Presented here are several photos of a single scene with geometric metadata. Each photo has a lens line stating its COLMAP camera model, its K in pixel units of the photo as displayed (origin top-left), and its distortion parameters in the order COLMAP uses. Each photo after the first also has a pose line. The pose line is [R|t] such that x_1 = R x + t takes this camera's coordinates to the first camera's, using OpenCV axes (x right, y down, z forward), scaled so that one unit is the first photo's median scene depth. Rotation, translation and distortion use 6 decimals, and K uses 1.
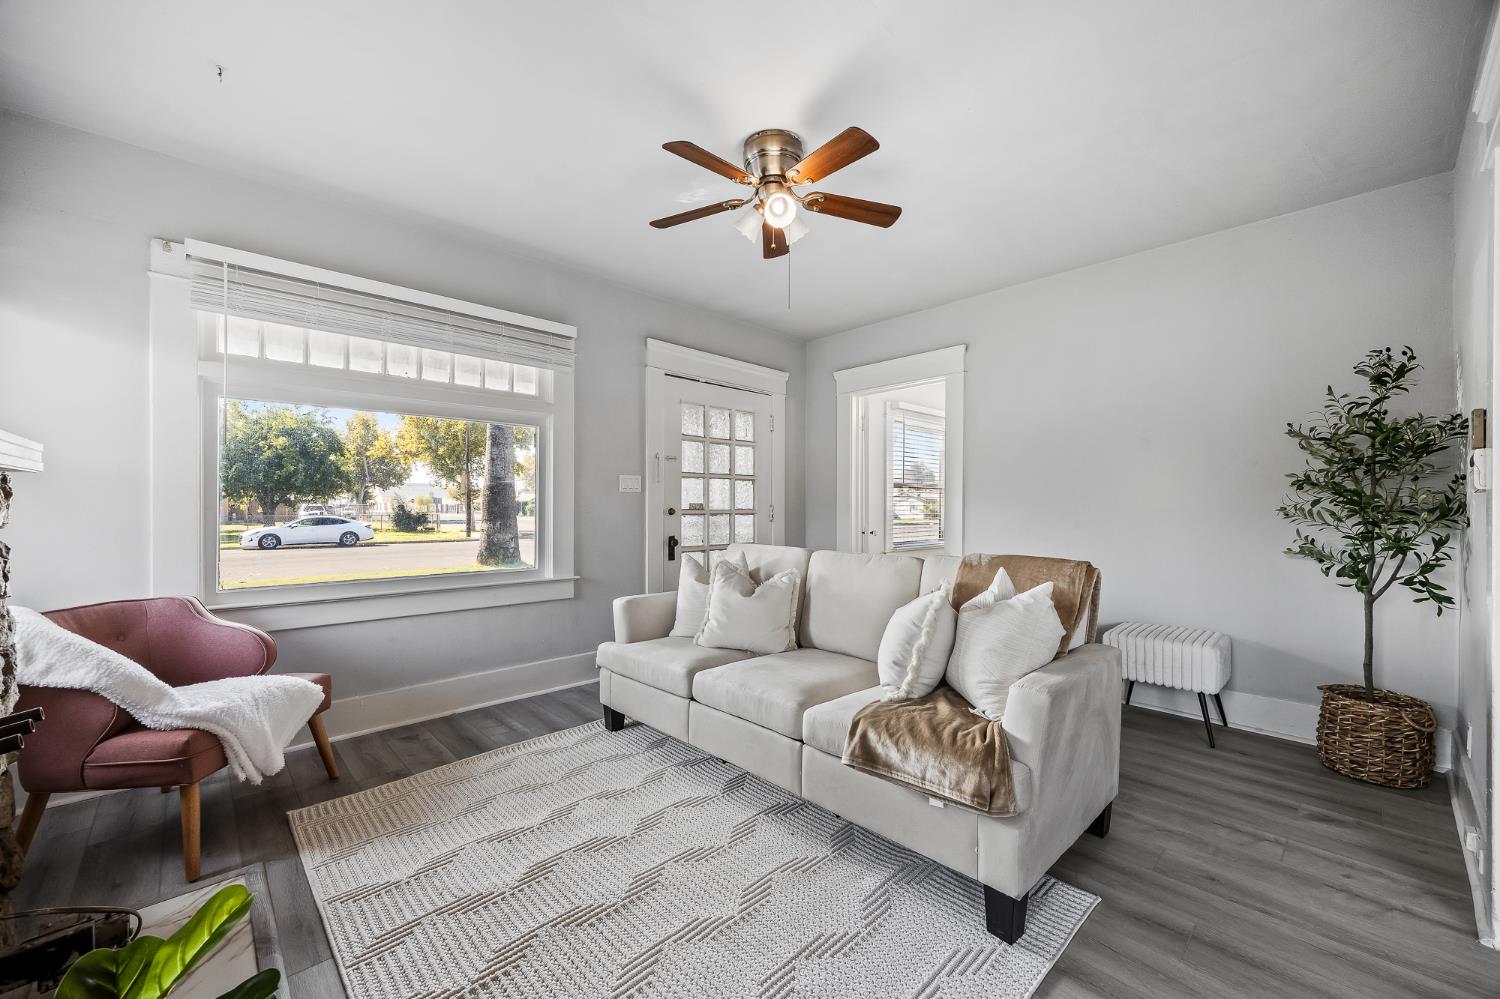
lens RADIAL K [[579.0, 0, 750.1], [0, 579.0, 500.1], [0, 0, 1]] dist [0.000393, 0.000150]
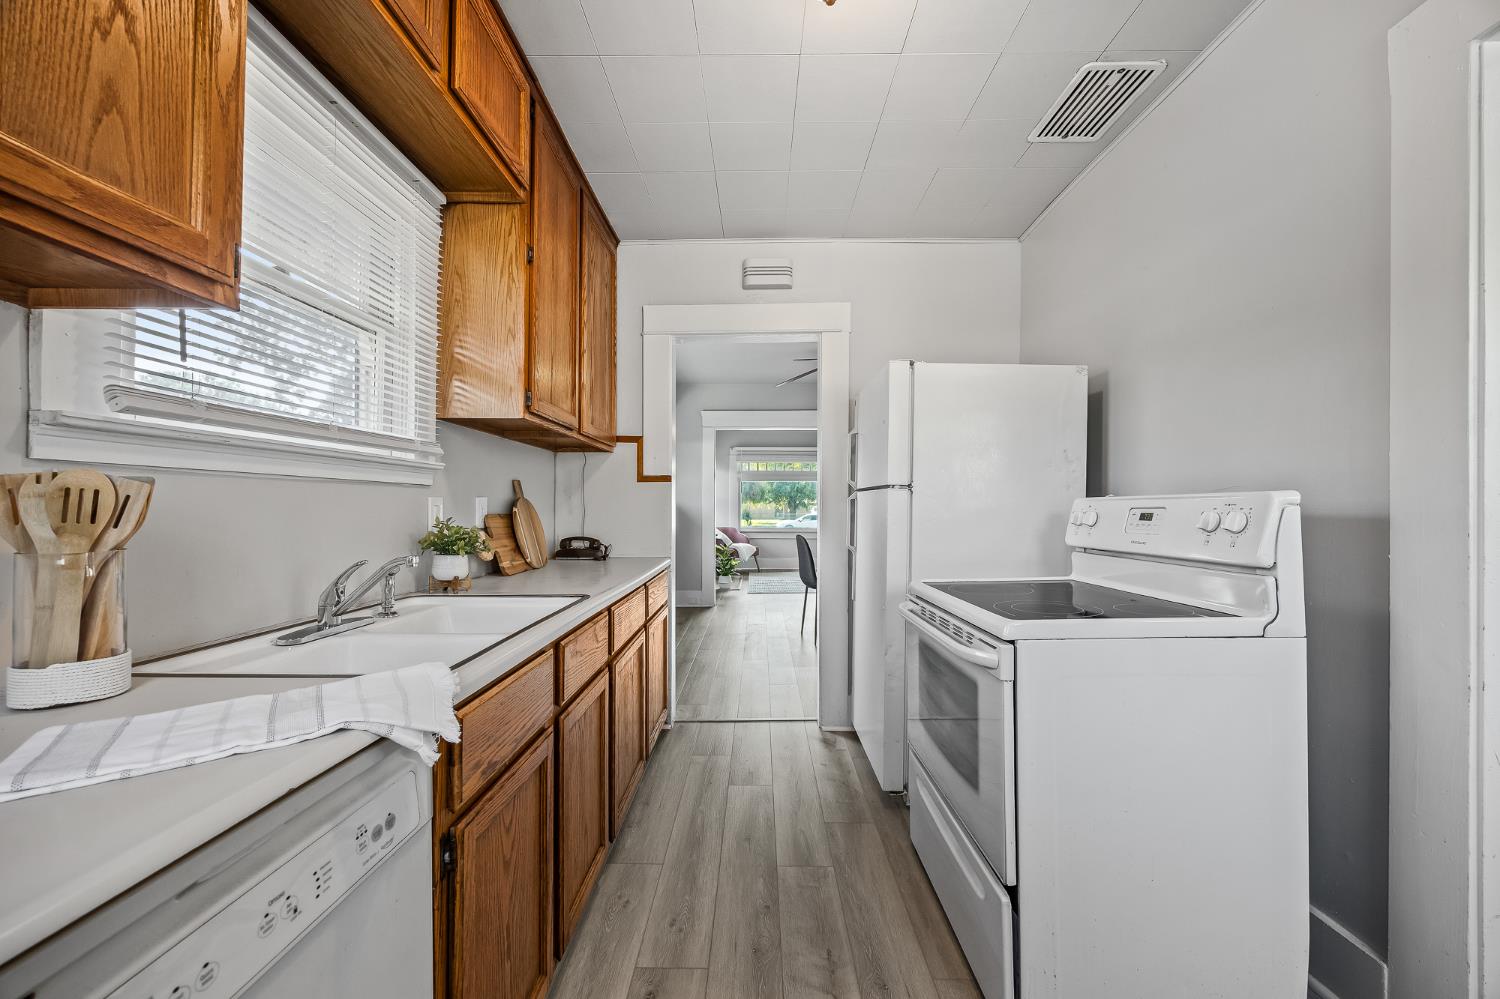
lens RADIAL K [[579.0, 0, 752.5], [0, 579.0, 500.8], [0, 0, 1]] dist [0.000393, 0.000150]
pose [[0.709187, -0.005669, -0.704997, 2.294796], [0.003666, 0.999984, -0.004353, -0.016994], [0.705011, 0.000502, 0.709196, -2.099171]]
